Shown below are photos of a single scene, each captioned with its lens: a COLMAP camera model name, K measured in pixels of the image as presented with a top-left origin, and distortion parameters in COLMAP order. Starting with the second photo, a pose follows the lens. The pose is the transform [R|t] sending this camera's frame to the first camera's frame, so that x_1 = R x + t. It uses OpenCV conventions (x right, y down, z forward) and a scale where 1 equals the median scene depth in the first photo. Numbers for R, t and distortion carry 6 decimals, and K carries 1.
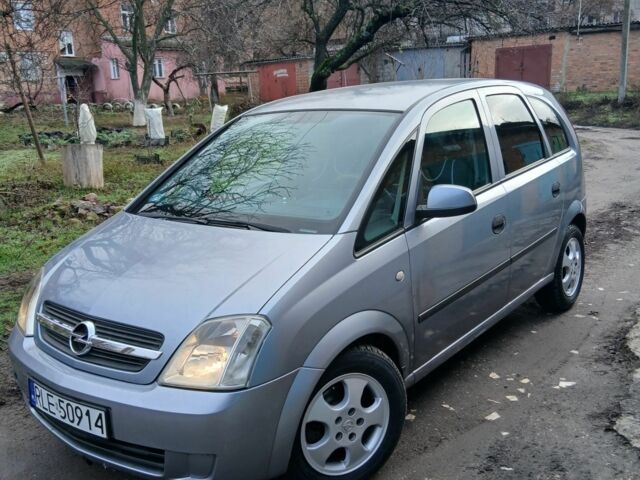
lens RADIAL K [[640.0, 0, 320.0], [0, 640.0, 240.0], [0, 0, 1]] dist [0.145747, -0.231016]
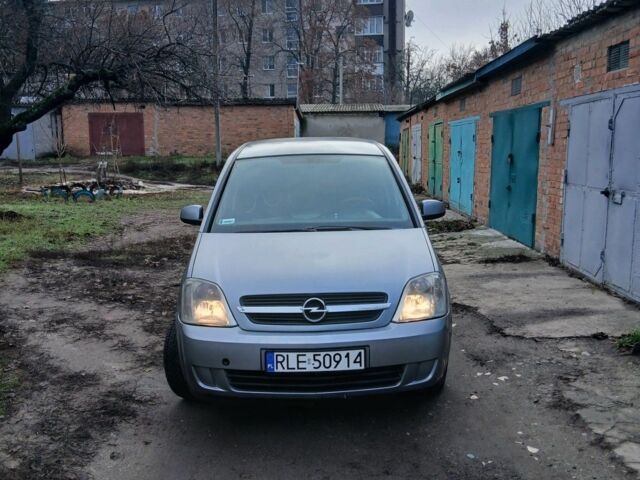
lens RADIAL K [[654.3, 0, 320.0], [0, 654.3, 240.0], [0, 0, 1]] dist [0.158079, -0.274075]
pose [[0.768565, -0.064576, 0.636504, -1.037781], [0.128426, 0.990214, -0.054610, 0.068727], [-0.626749, 0.123715, 0.769338, -0.080809]]
